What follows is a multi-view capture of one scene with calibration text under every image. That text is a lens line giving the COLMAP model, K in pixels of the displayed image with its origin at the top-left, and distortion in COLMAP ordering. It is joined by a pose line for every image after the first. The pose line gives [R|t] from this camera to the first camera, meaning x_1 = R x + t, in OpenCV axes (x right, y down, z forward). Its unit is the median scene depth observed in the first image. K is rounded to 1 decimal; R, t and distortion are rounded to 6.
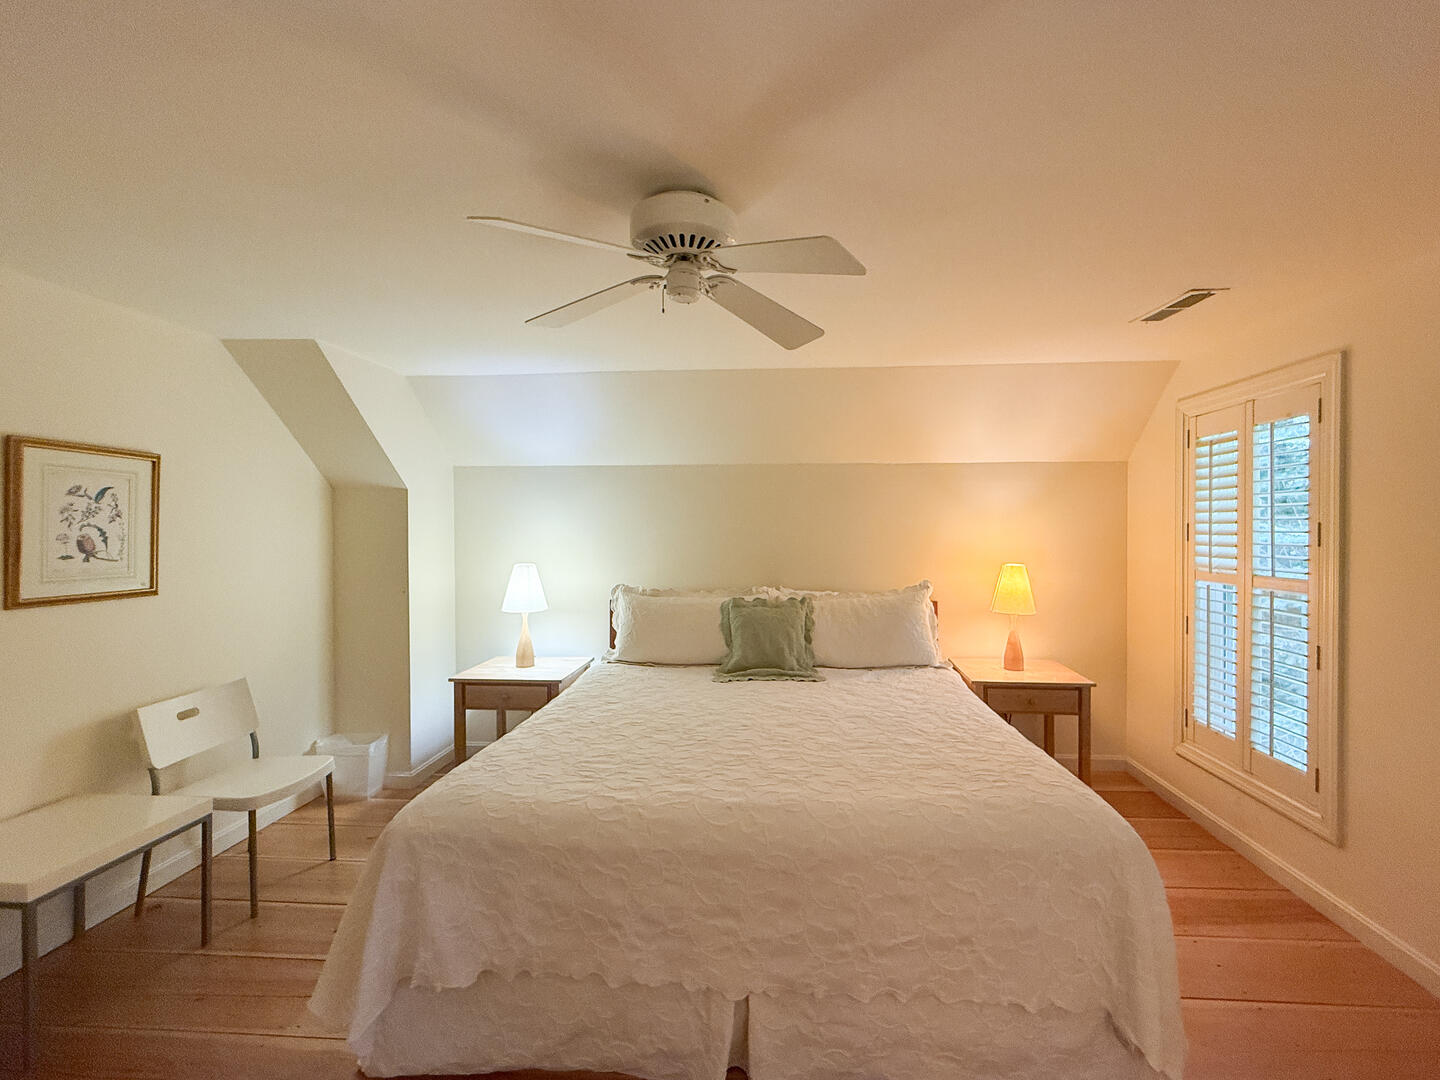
lens RADIAL K [[590.6, 0, 718.8], [0, 590.6, 533.7], [0, 0, 1]] dist [0.001477, 0.000188]
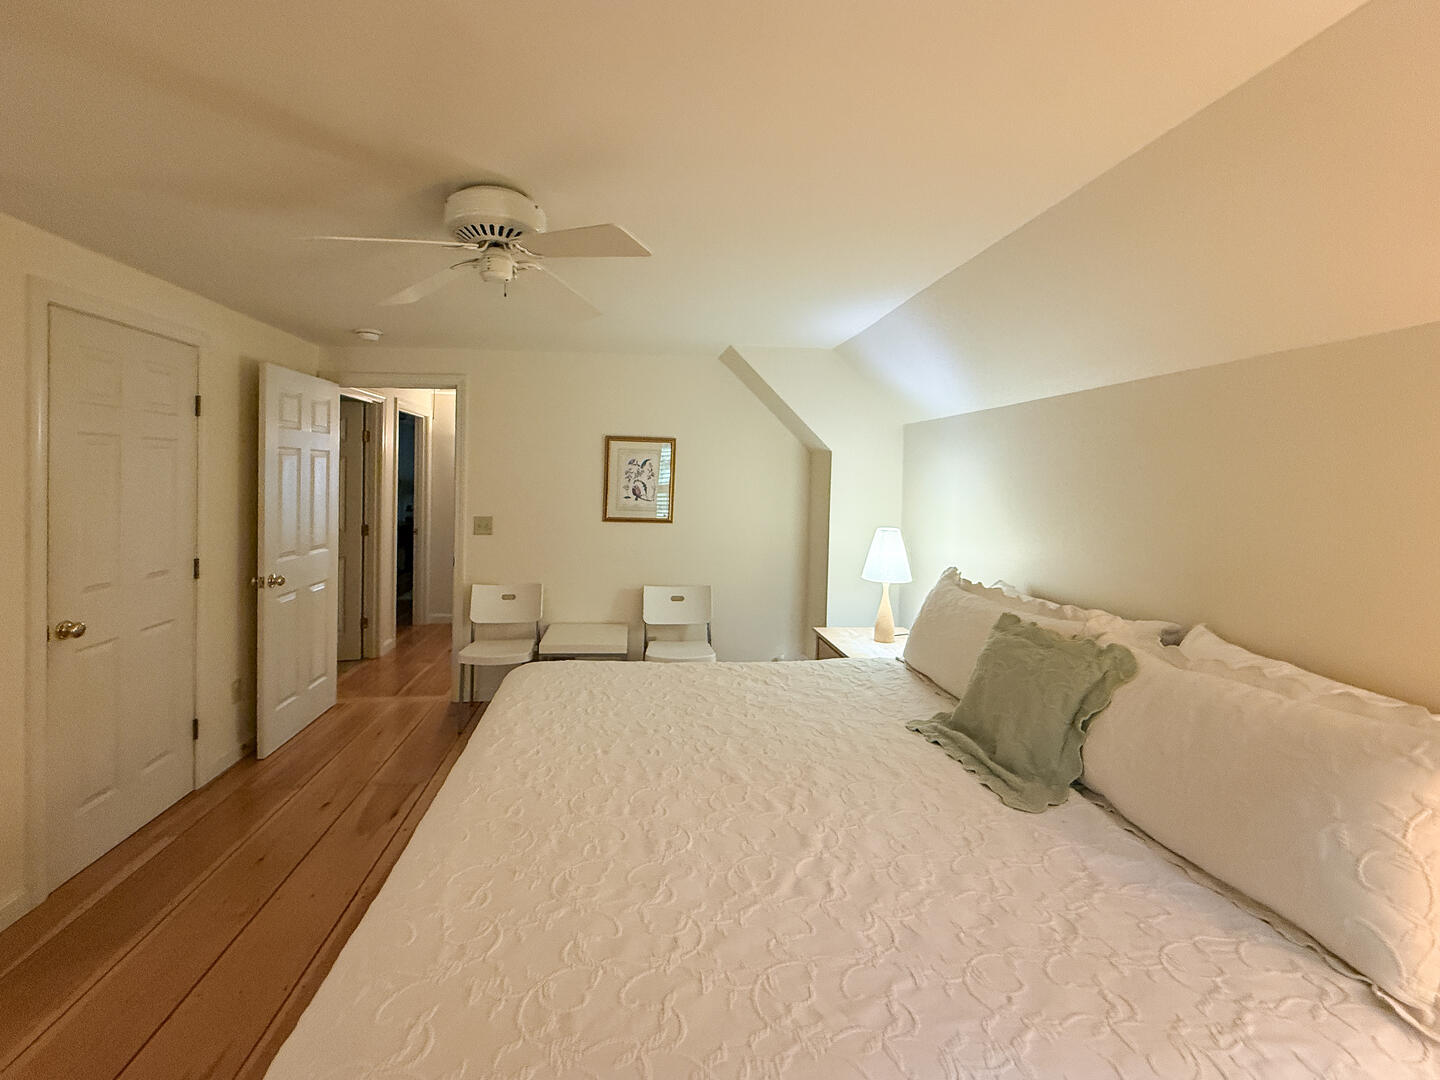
lens RADIAL K [[598.1, 0, 711.9], [0, 598.1, 492.3], [0, 0, 1]] dist [0.001135, 0.000097]
pose [[0.205126, 0.026403, -0.978379, 0.775901], [-0.028894, 0.999364, 0.020911, -0.022672], [0.978309, 0.023980, 0.205759, 0.822320]]
